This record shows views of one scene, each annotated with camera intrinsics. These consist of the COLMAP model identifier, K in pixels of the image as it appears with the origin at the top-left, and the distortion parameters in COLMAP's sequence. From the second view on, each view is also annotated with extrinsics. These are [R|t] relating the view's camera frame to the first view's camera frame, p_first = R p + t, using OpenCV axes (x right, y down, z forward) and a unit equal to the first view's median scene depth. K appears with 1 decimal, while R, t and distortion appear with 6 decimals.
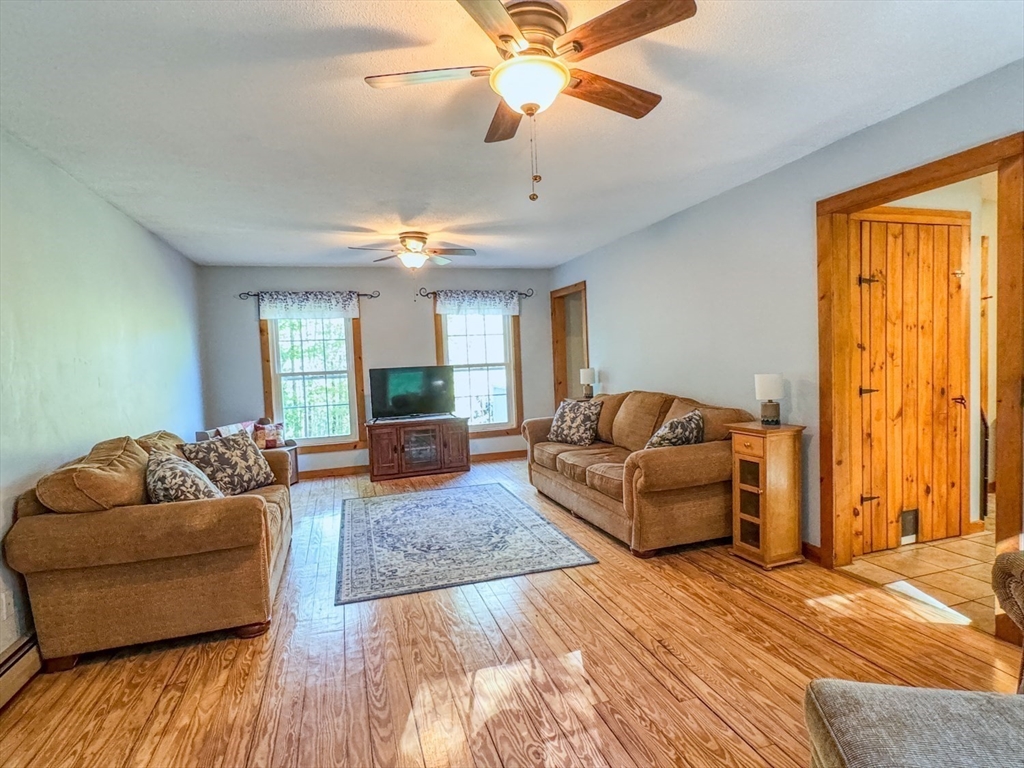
lens RADIAL K [[542.5, 0, 512.0], [0, 542.5, 385.7], [0, 0, 1]] dist [-0.005032, 0.001450]
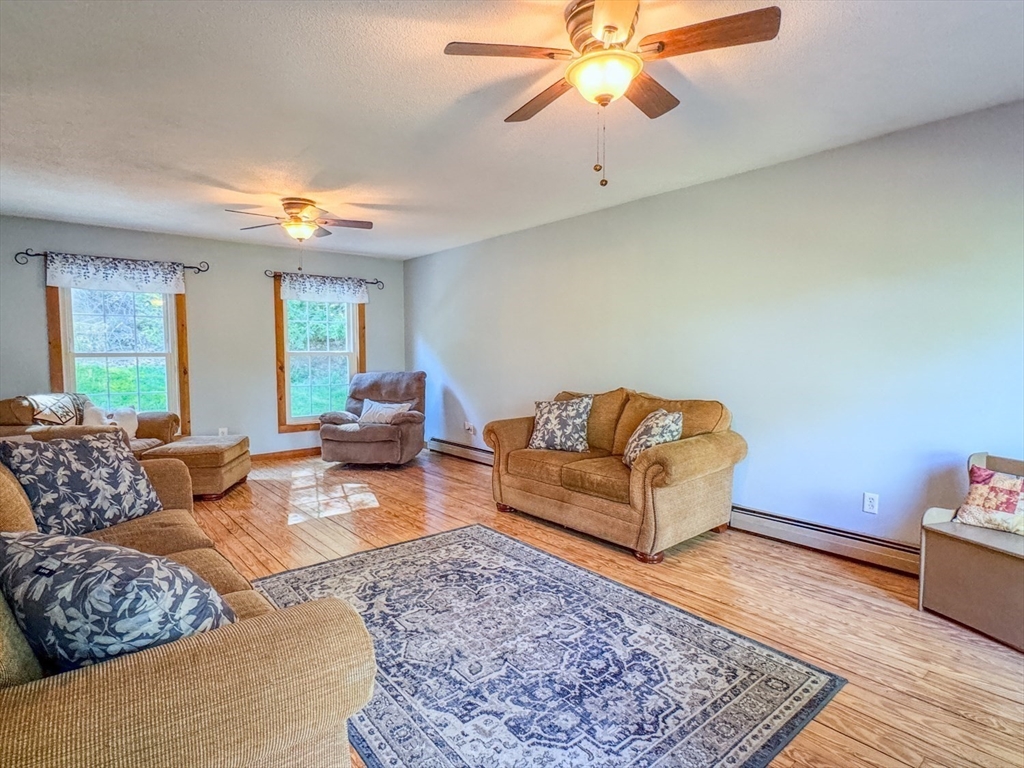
lens RADIAL K [[542.5, 0, 511.3], [0, 542.5, 383.0], [0, 0, 1]] dist [-0.005032, 0.001450]
pose [[-0.922386, 0.071415, -0.379610, 0.061263], [0.024289, 0.991539, 0.127517, -0.081480], [0.385505, 0.108399, -0.916316, 1.757278]]
